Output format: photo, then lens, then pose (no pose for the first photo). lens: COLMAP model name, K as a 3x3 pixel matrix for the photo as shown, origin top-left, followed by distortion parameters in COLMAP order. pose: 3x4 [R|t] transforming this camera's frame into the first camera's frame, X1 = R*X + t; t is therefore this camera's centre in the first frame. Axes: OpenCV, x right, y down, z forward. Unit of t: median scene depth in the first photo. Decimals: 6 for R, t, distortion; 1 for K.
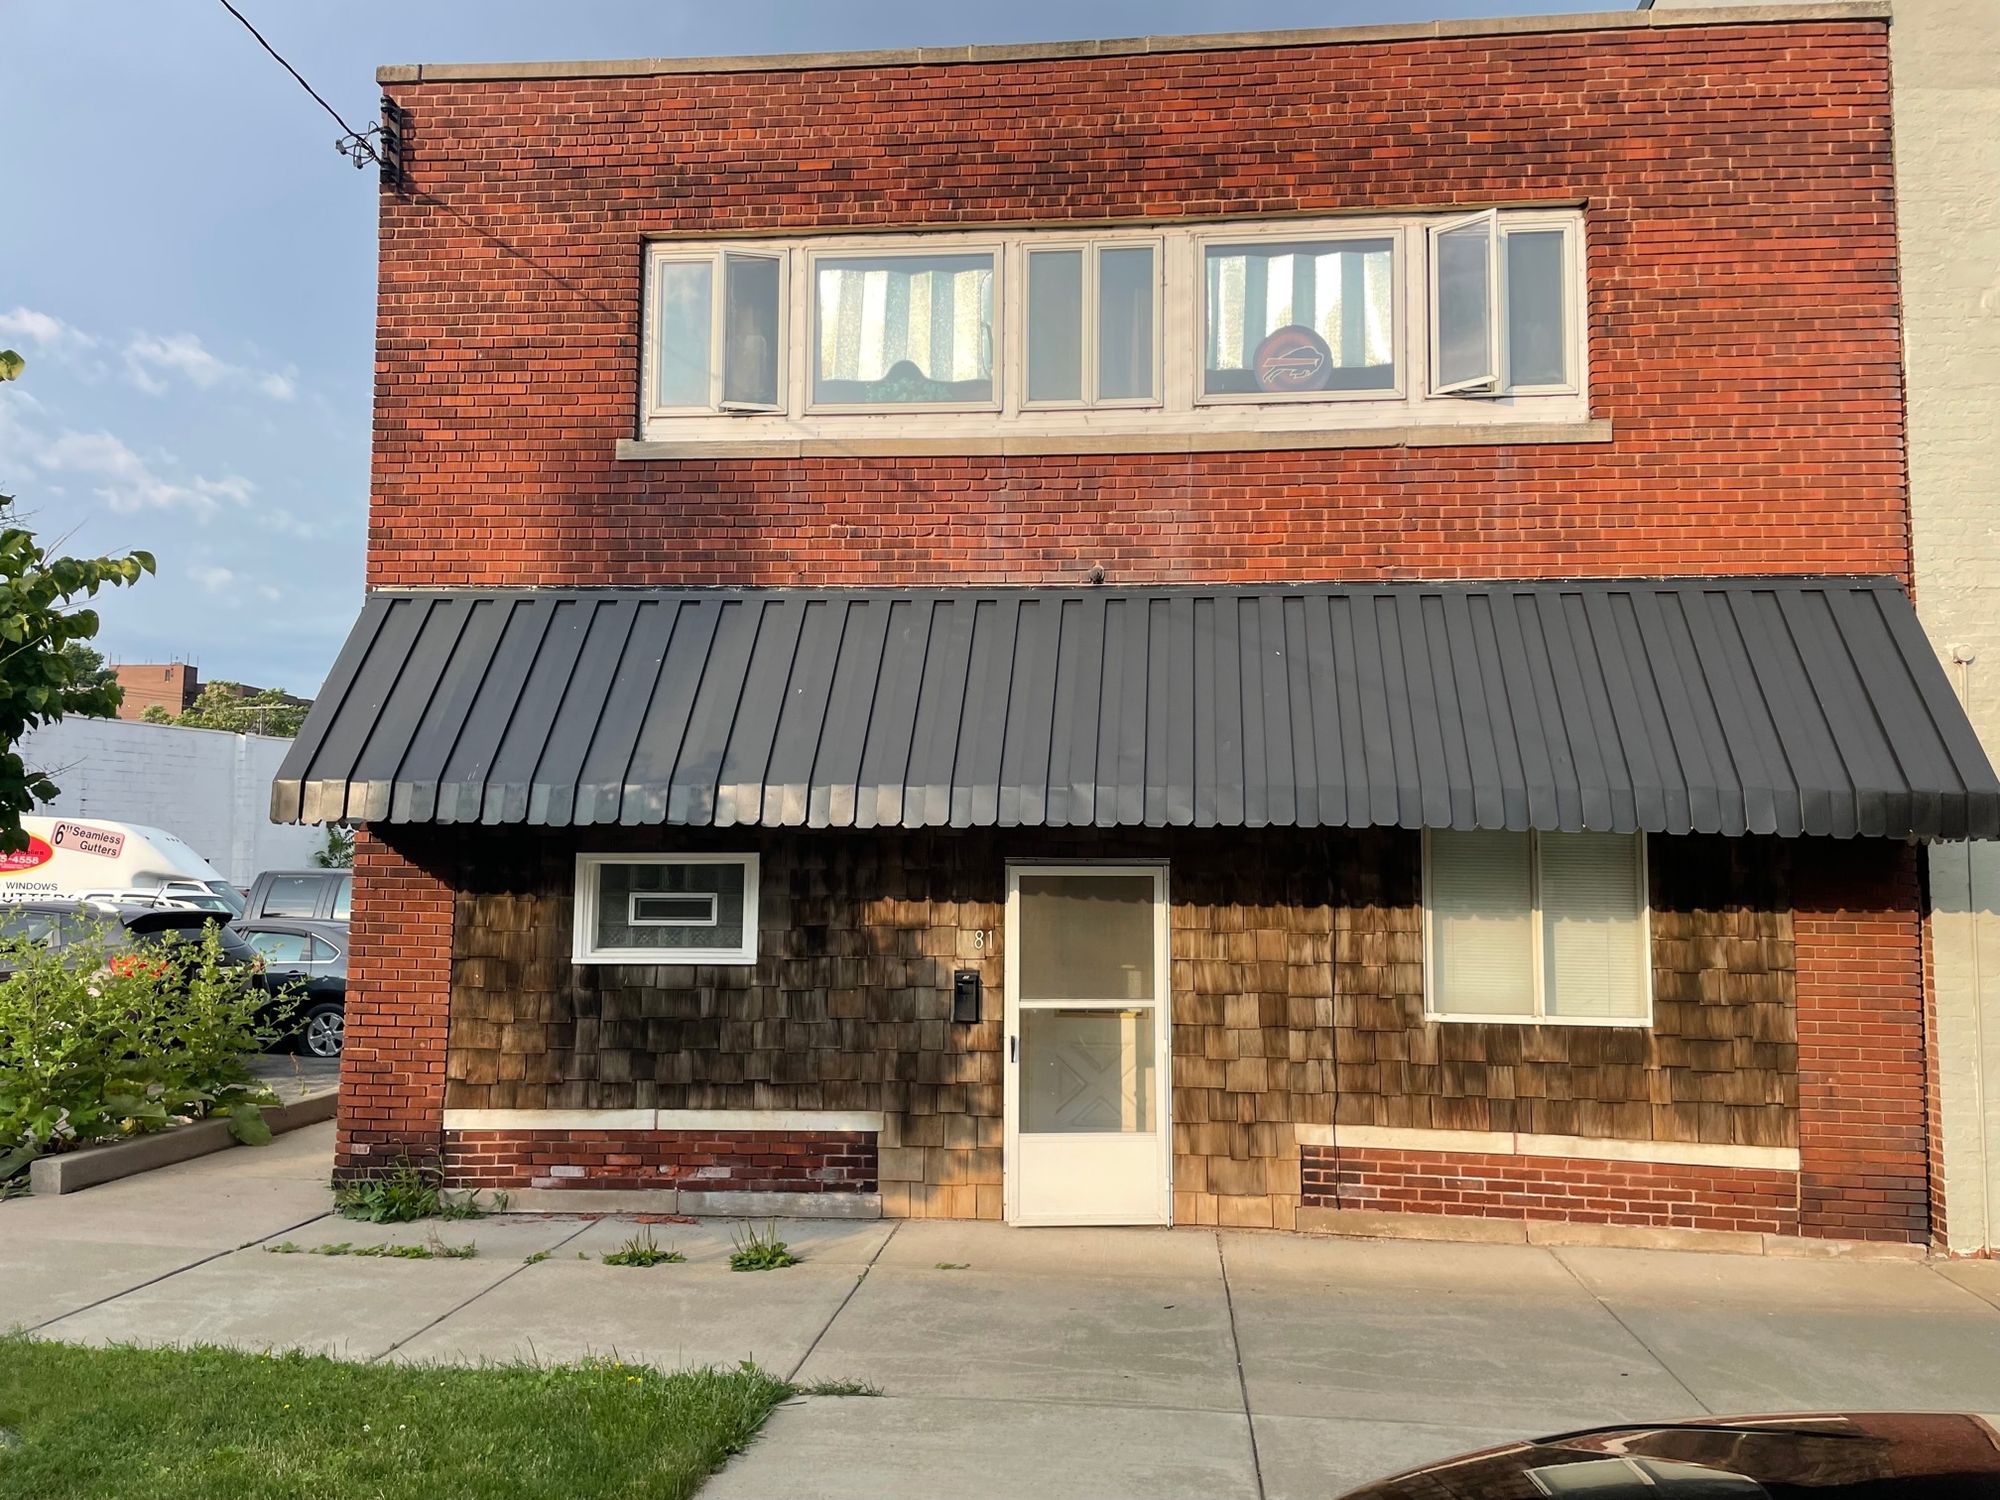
lens RADIAL K [[1614.4, 0, 1013.1], [0, 1614.4, 764.4], [0, 0, 1]] dist [0.090496, -0.124474]
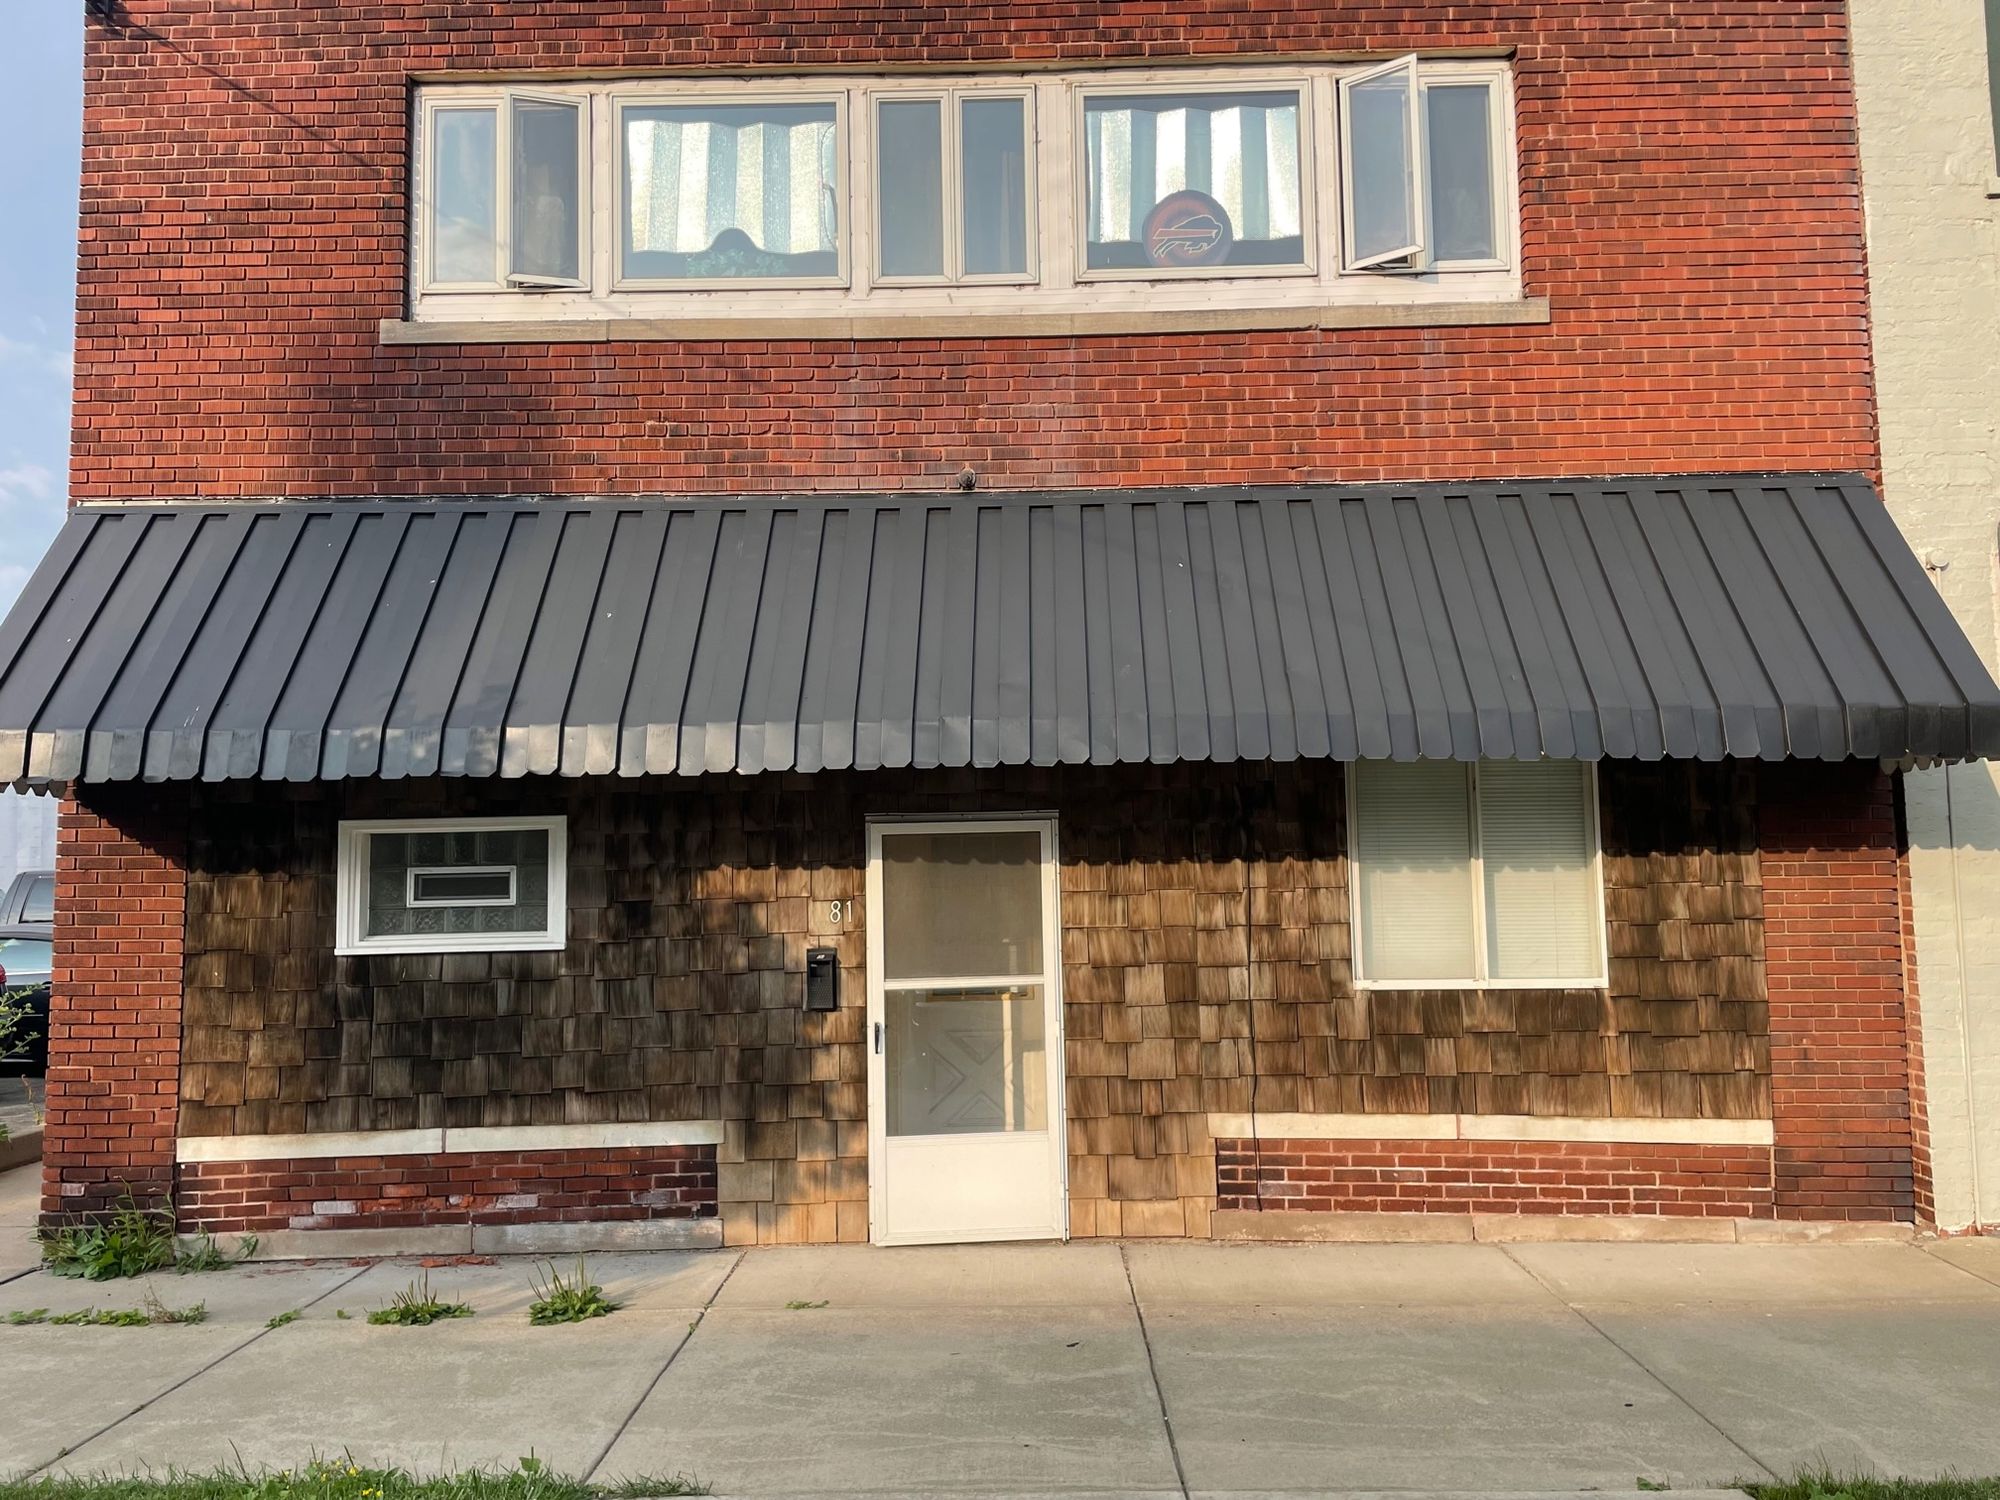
lens RADIAL K [[1614.4, 0, 1027.3], [0, 1614.4, 765.9], [0, 0, 1]] dist [0.090496, -0.124474]
pose [[0.995531, -0.018608, 0.092586, 0.002077], [0.018276, 0.999823, 0.004439, 0.030857], [-0.092653, -0.002727, 0.995695, 0.151665]]
